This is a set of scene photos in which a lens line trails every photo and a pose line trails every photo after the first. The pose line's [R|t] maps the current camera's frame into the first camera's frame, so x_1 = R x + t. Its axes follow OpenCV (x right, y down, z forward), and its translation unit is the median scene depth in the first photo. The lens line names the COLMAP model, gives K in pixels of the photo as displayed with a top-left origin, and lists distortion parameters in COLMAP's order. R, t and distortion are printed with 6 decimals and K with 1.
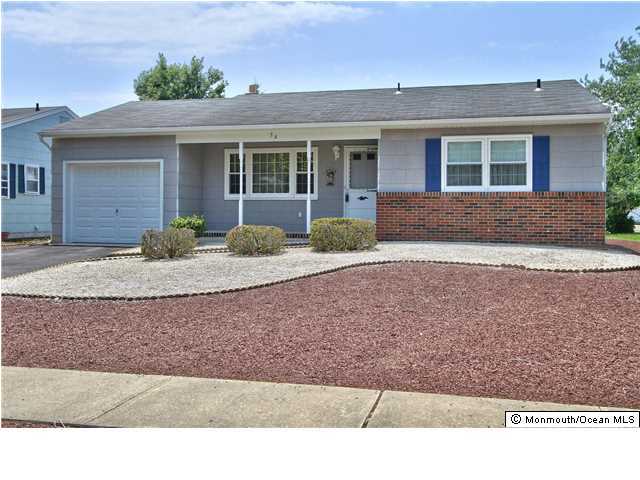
lens RADIAL K [[606.3, 0, 320.0], [0, 606.3, 240.0], [0, 0, 1]] dist [0.001192, 0.006960]
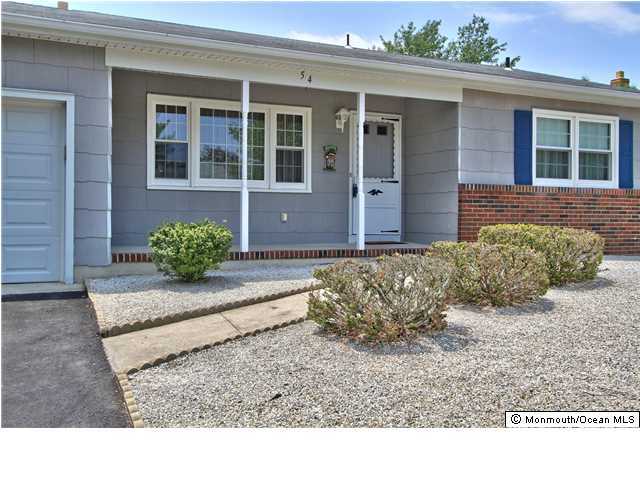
lens RADIAL K [[606.3, 0, 320.0], [0, 606.3, 240.0], [0, 0, 1]] dist [0.001192, 0.006960]
pose [[0.794110, -0.024004, 0.607300, -0.434876], [0.021375, 0.999705, 0.011565, -0.029118], [-0.607398, 0.003797, 0.794388, 0.582456]]
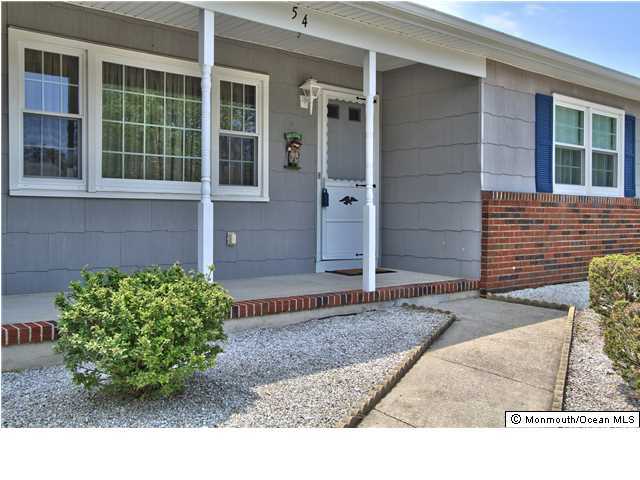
lens RADIAL K [[606.3, 0, 320.0], [0, 606.3, 240.0], [0, 0, 1]] dist [0.001192, 0.006960]
pose [[0.604480, -0.035242, 0.795841, -0.367963], [0.028234, 0.999341, 0.022808, -0.056010], [-0.796120, 0.008682, 0.605077, 0.833330]]
